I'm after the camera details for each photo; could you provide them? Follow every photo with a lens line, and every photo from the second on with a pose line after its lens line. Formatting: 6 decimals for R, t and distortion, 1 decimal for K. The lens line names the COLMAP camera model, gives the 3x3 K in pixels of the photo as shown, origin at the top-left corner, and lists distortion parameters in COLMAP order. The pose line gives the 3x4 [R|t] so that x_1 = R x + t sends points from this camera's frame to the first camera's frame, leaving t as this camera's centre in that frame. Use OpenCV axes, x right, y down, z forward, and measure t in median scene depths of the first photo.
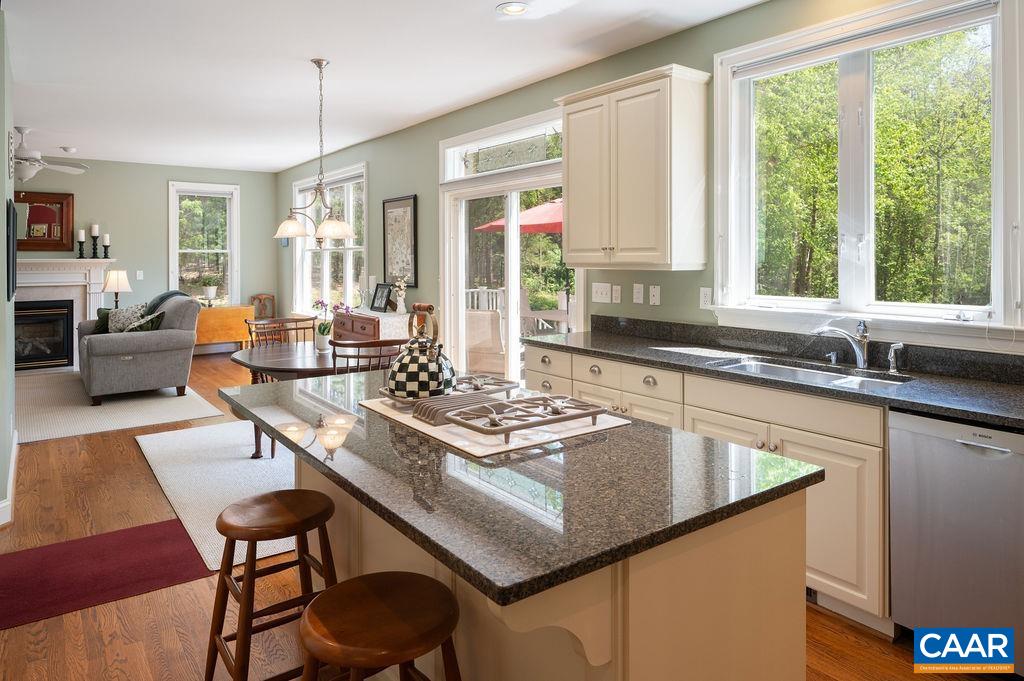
lens RADIAL K [[653.0, 0, 513.6], [0, 653.0, 256.4], [0, 0, 1]] dist [0.000219, -0.000568]
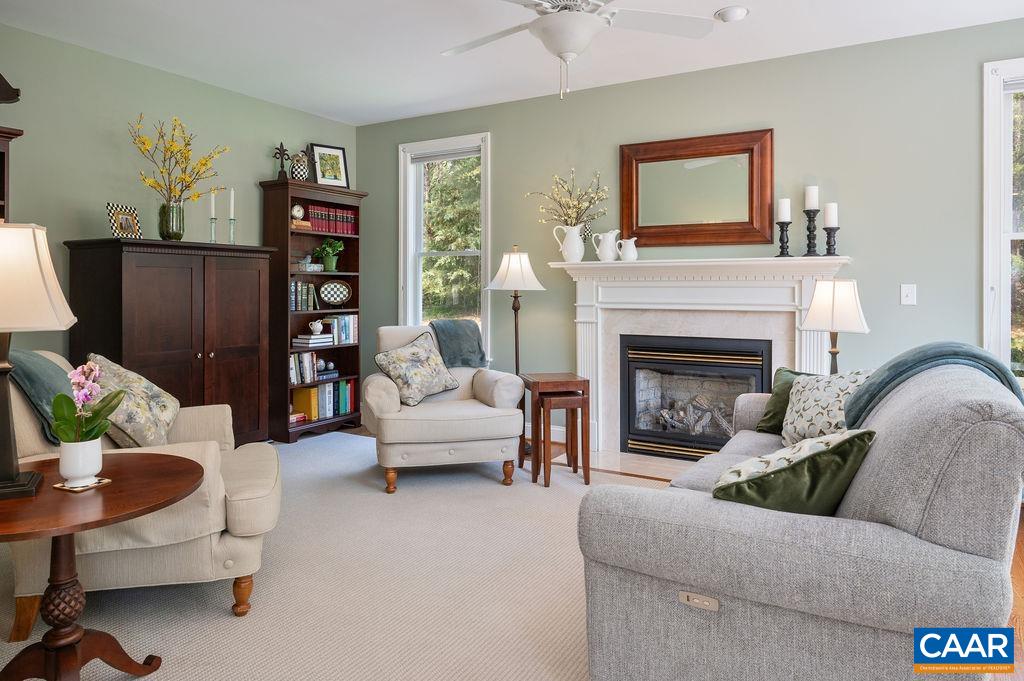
lens RADIAL K [[651.4, 0, 510.7], [0, 651.4, 285.6], [0, 0, 1]] dist [0.000225, -0.000678]
pose [[0.377519, 0.004895, -0.925989, -0.288061], [-0.001525, 0.999988, 0.004664, 0.022612], [0.926000, -0.000349, 0.377522, 0.626932]]
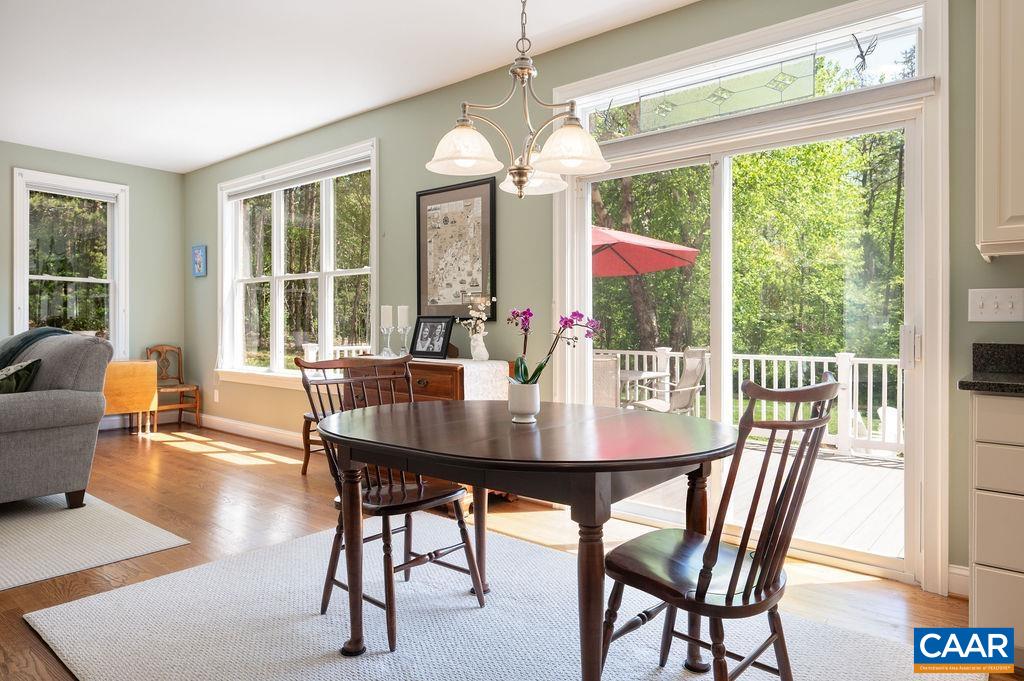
lens RADIAL K [[625.8, 0, 510.2], [0, 625.8, 333.7], [0, 0, 1]] dist [0.000540, -0.000145]
pose [[0.969087, 0.008733, 0.246565, -0.220859], [-0.010653, 0.999922, 0.006451, 0.043739], [-0.246490, -0.008878, 0.969105, 0.302299]]
